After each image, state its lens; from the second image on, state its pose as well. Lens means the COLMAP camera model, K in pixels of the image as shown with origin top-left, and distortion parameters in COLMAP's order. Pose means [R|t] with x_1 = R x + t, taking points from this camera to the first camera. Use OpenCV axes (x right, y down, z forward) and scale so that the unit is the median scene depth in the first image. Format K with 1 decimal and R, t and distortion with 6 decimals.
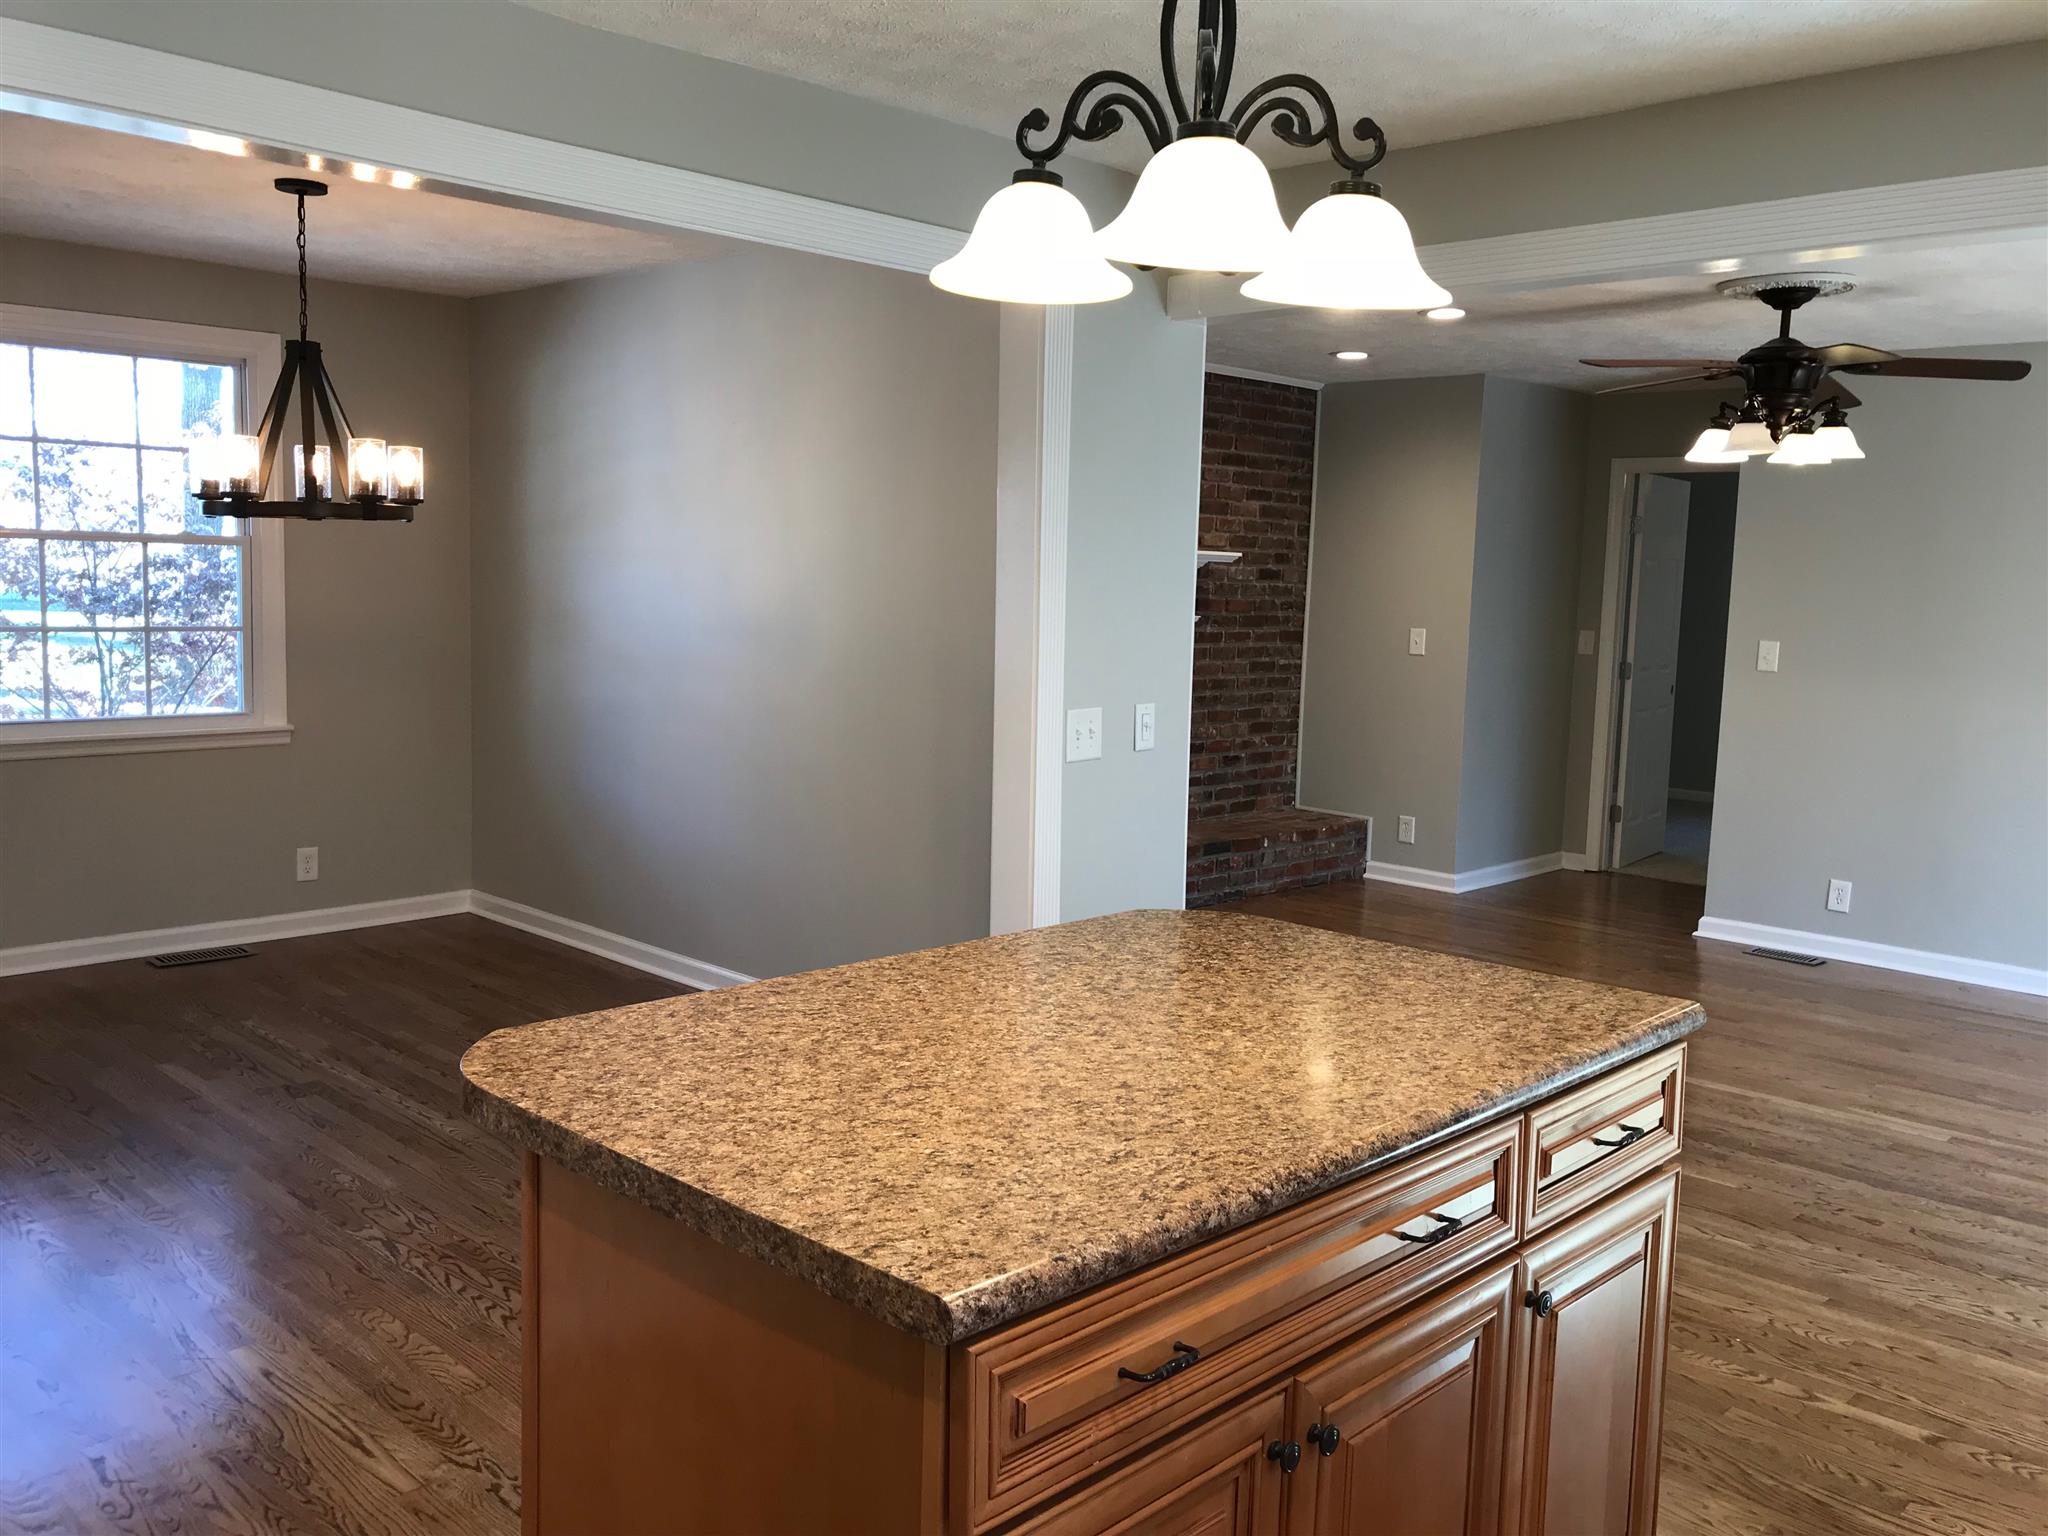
lens RADIAL K [[1693.4, 0, 1013.3], [0, 1693.4, 769.8], [0, 0, 1]] dist [0.016011, -0.012835]
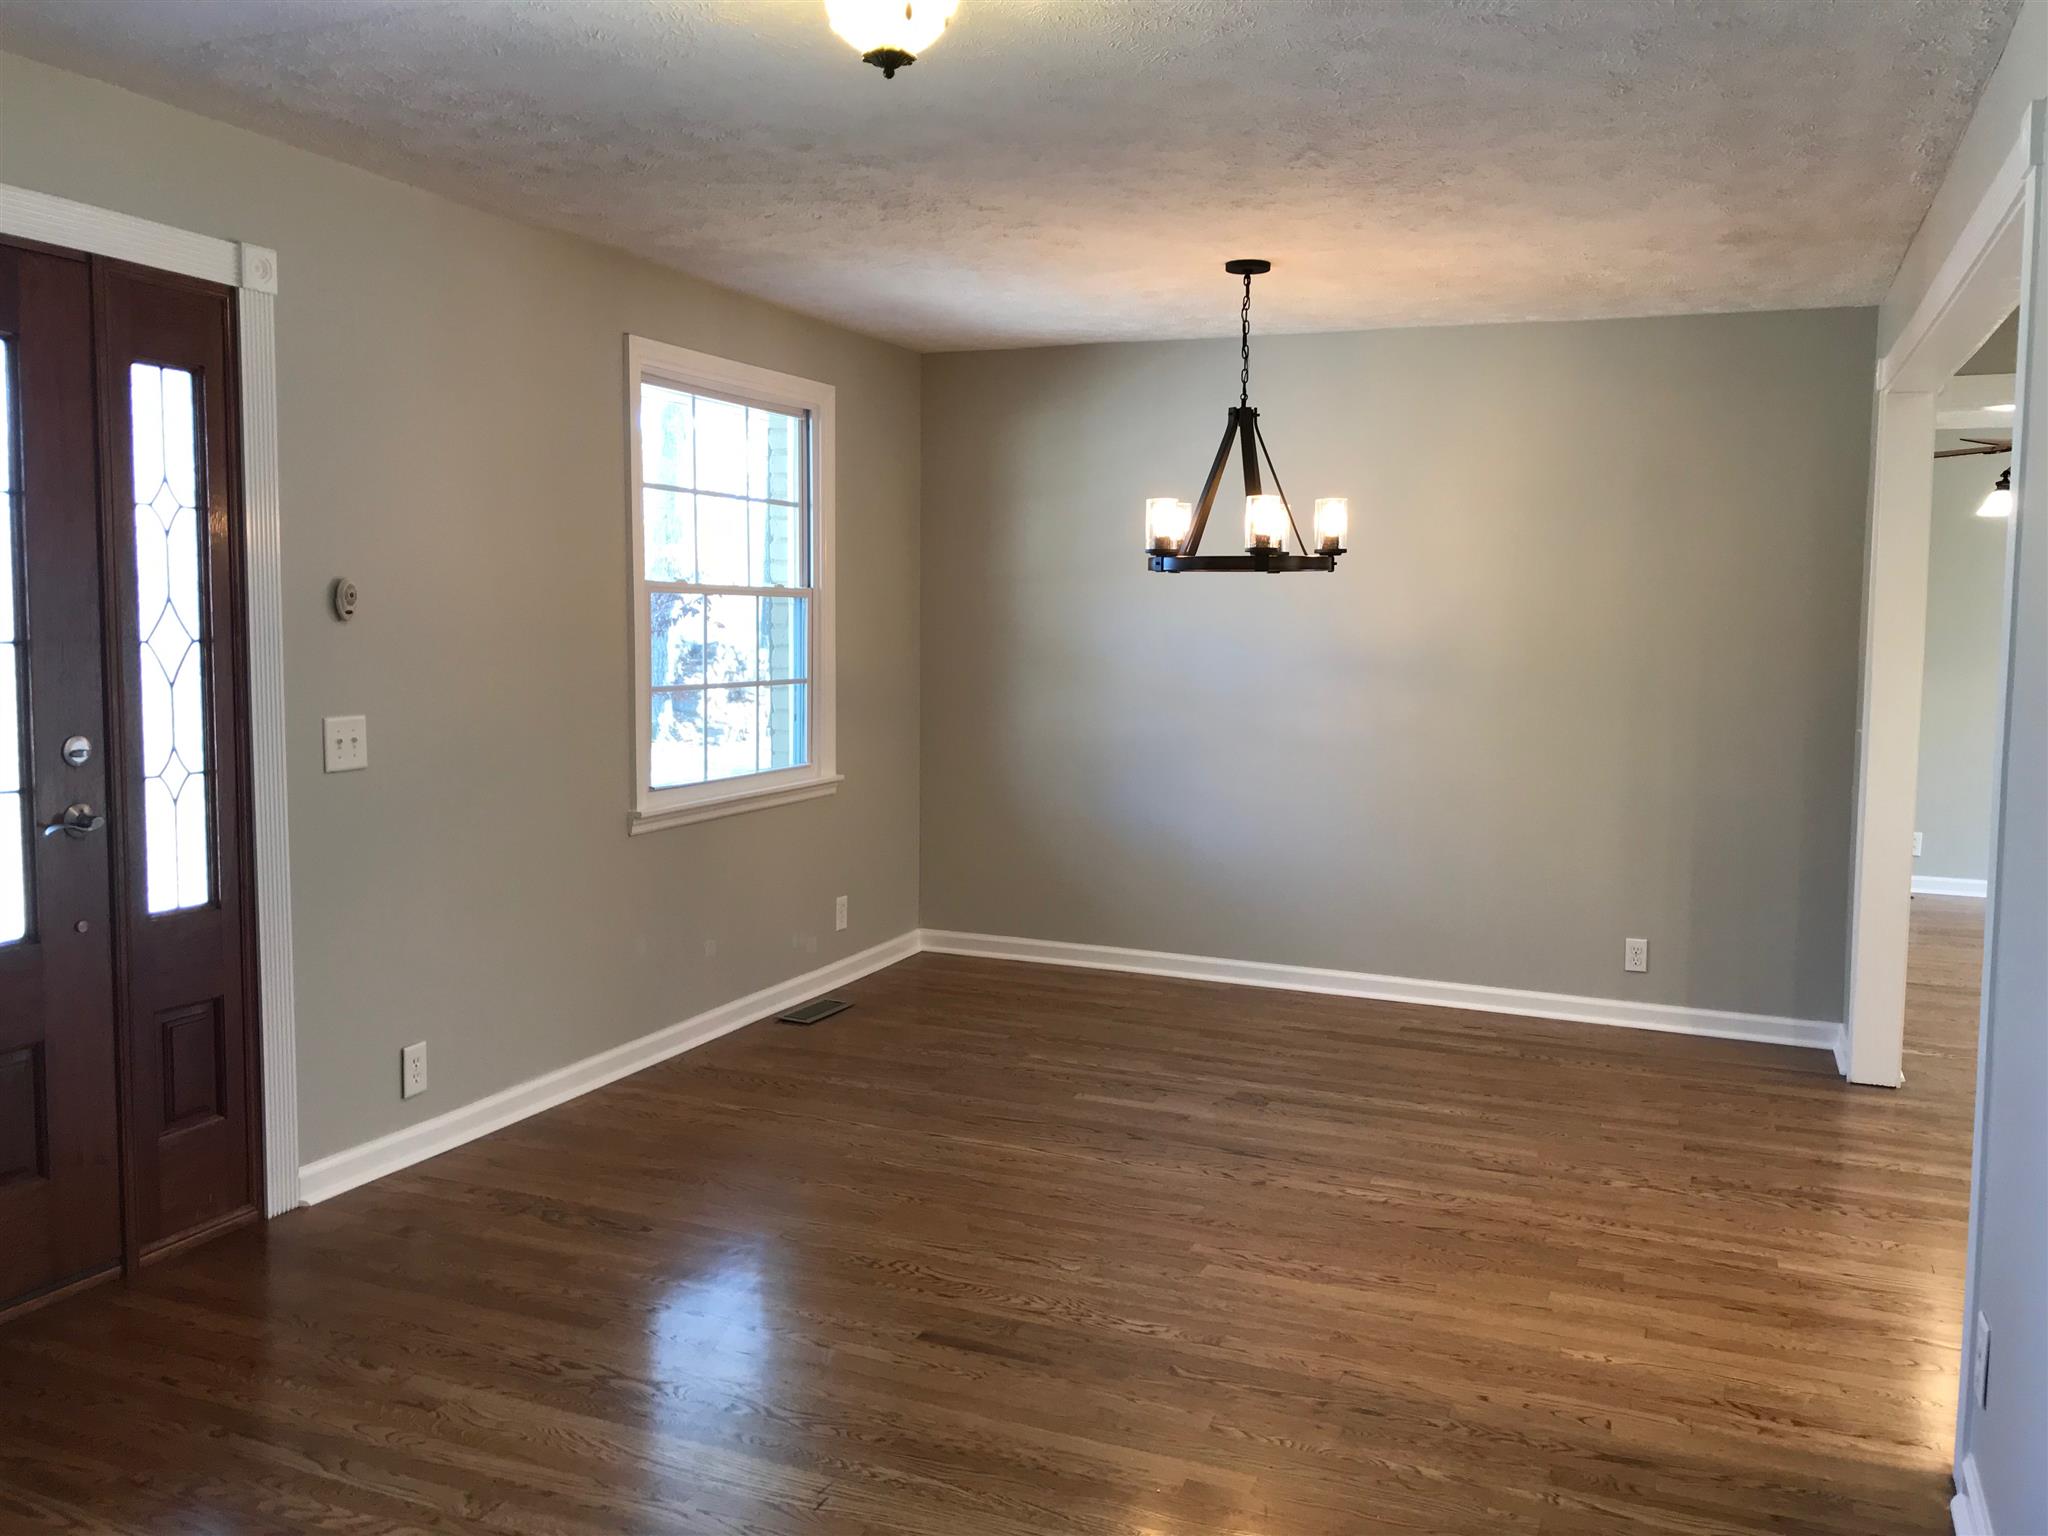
lens RADIAL K [[1681.4, 0, 1016.3], [0, 1681.4, 780.6], [0, 0, 1]] dist [0.082183, -0.200054]
pose [[0.929951, -0.055917, 0.363408, -0.912403], [0.060176, 0.998188, -0.000401, -0.021912], [-0.362727, 0.022242, 0.931630, 0.047638]]
